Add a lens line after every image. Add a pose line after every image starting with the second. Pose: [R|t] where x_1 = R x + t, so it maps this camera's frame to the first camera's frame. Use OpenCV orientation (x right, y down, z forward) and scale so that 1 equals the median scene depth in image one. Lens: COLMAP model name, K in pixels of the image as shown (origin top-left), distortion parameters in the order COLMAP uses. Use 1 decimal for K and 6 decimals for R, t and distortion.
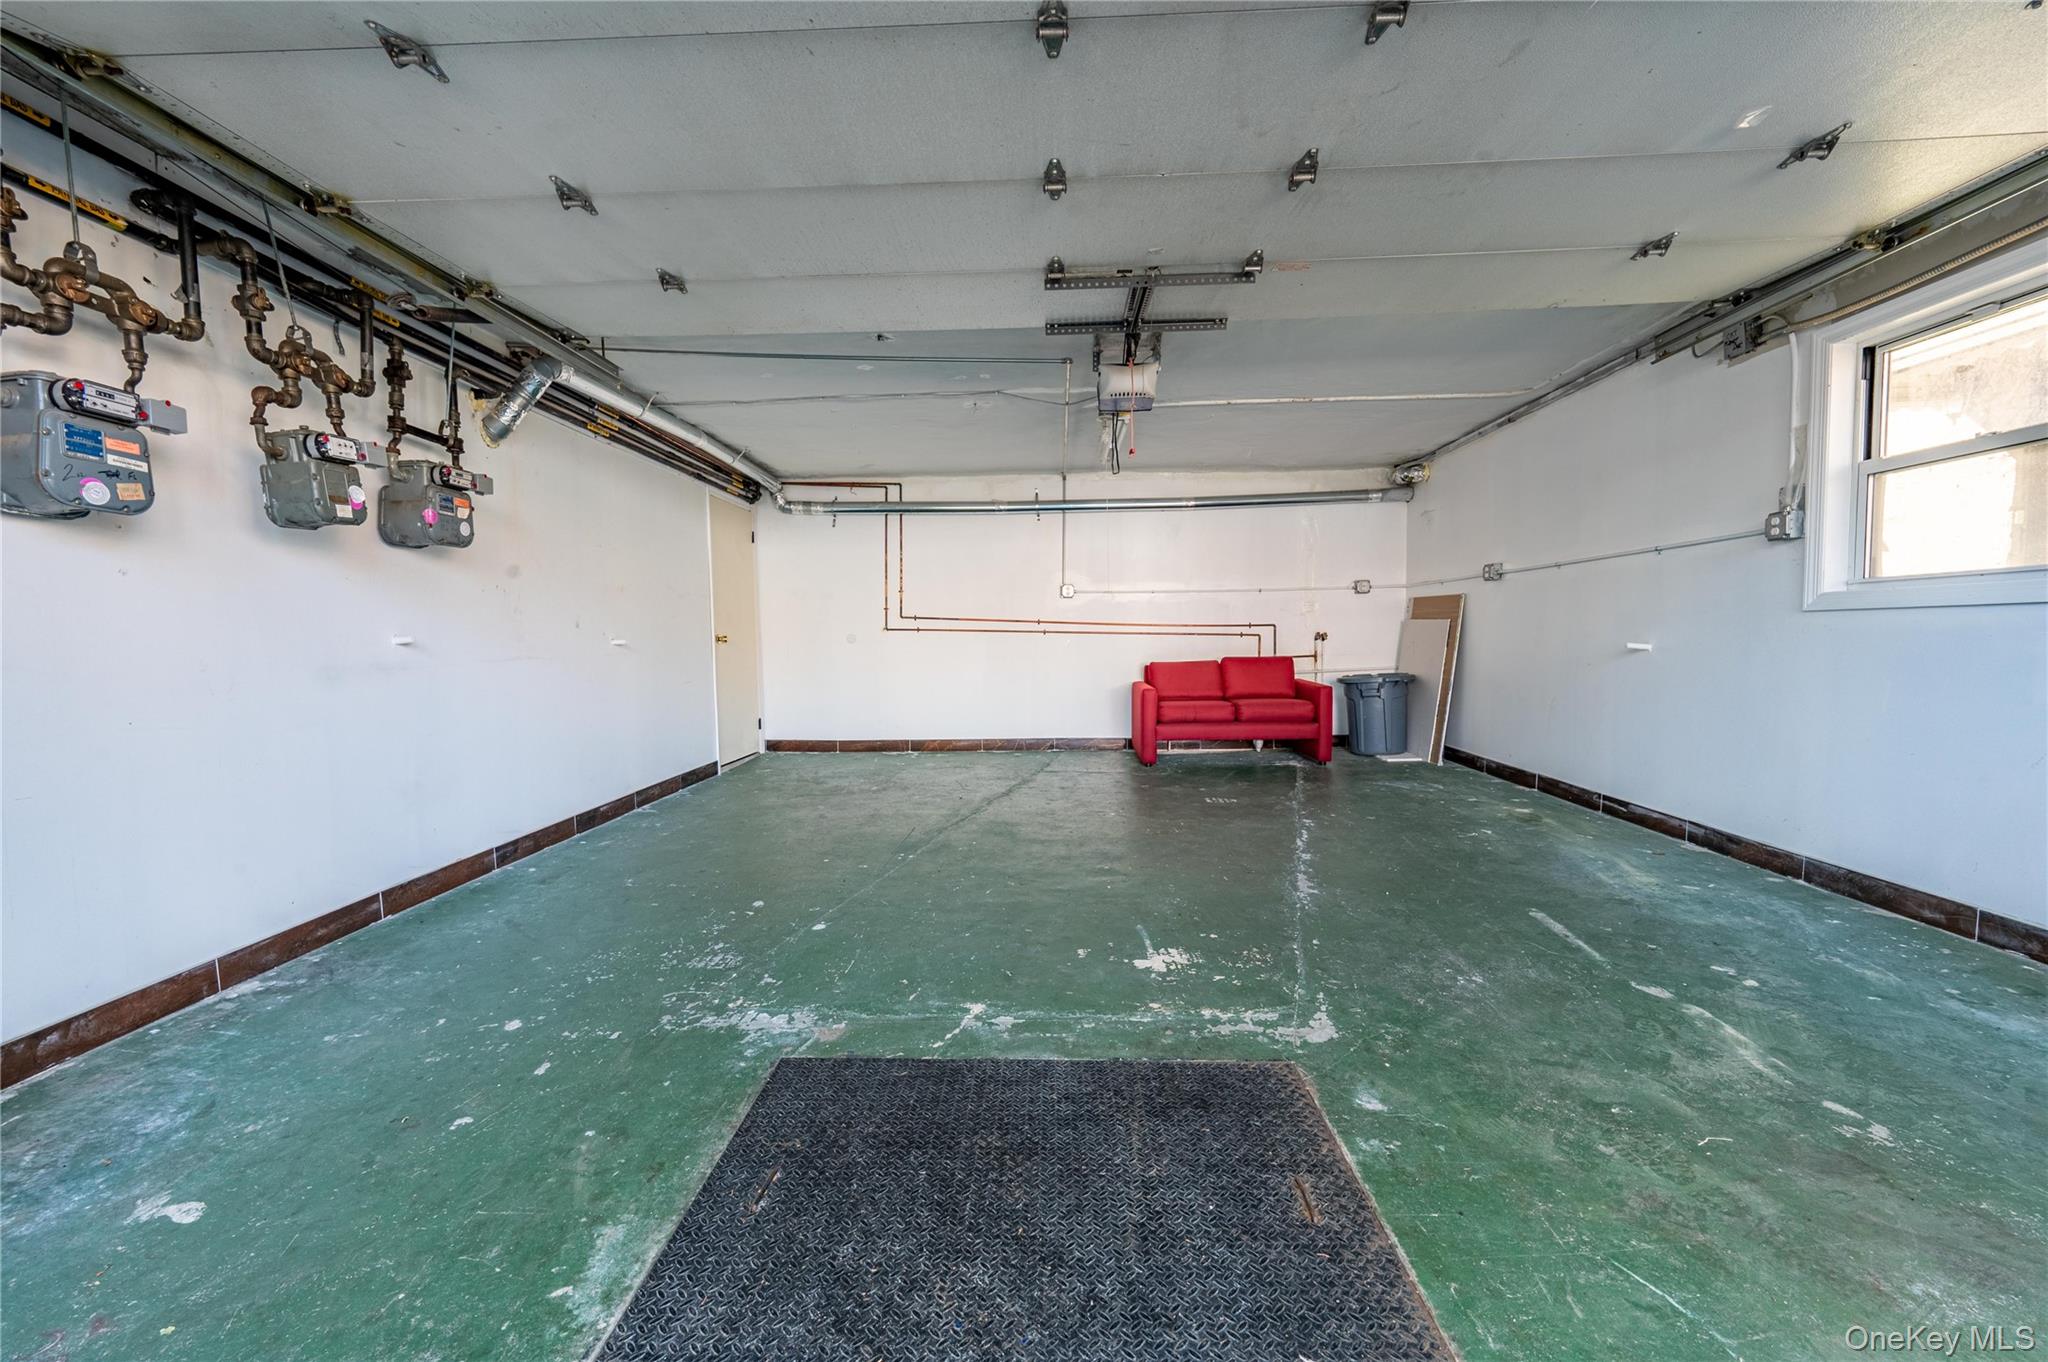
lens RADIAL K [[839.8, 0, 1023.0], [0, 839.8, 679.7], [0, 0, 1]] dist [-0.000372, -0.000090]
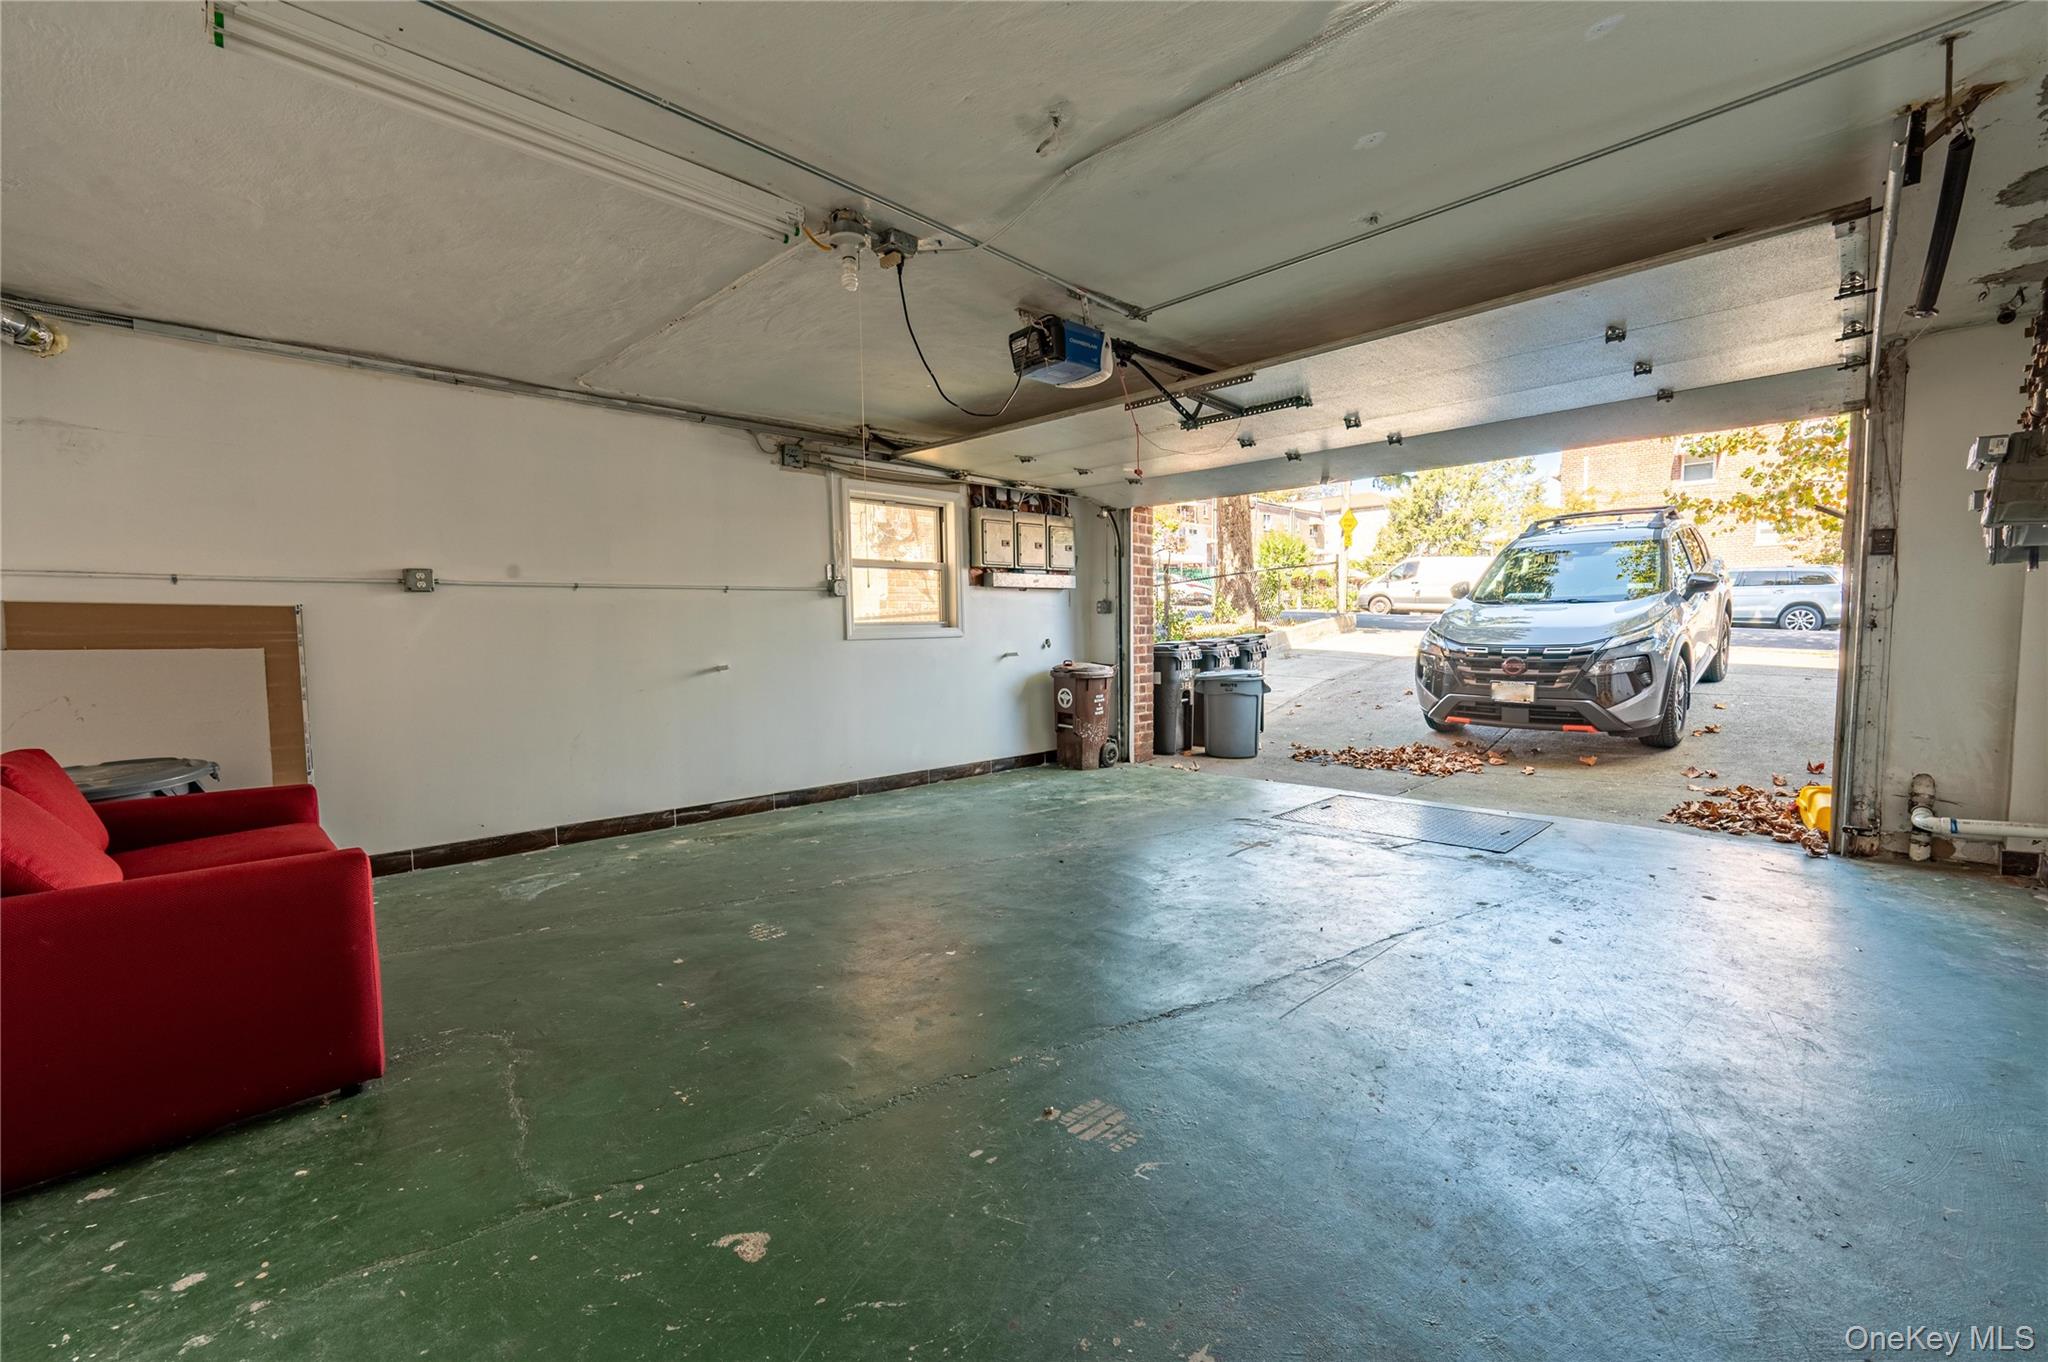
lens RADIAL K [[793.9, 0, 1020.8], [0, 793.9, 682.0], [0, 0, 1]] dist [0.000865, 0.000029]
pose [[-0.729608, -0.024727, 0.683419, -0.379746], [0.055915, 0.993843, 0.095653, -0.114490], [-0.681576, 0.108003, -0.723733, 1.656472]]
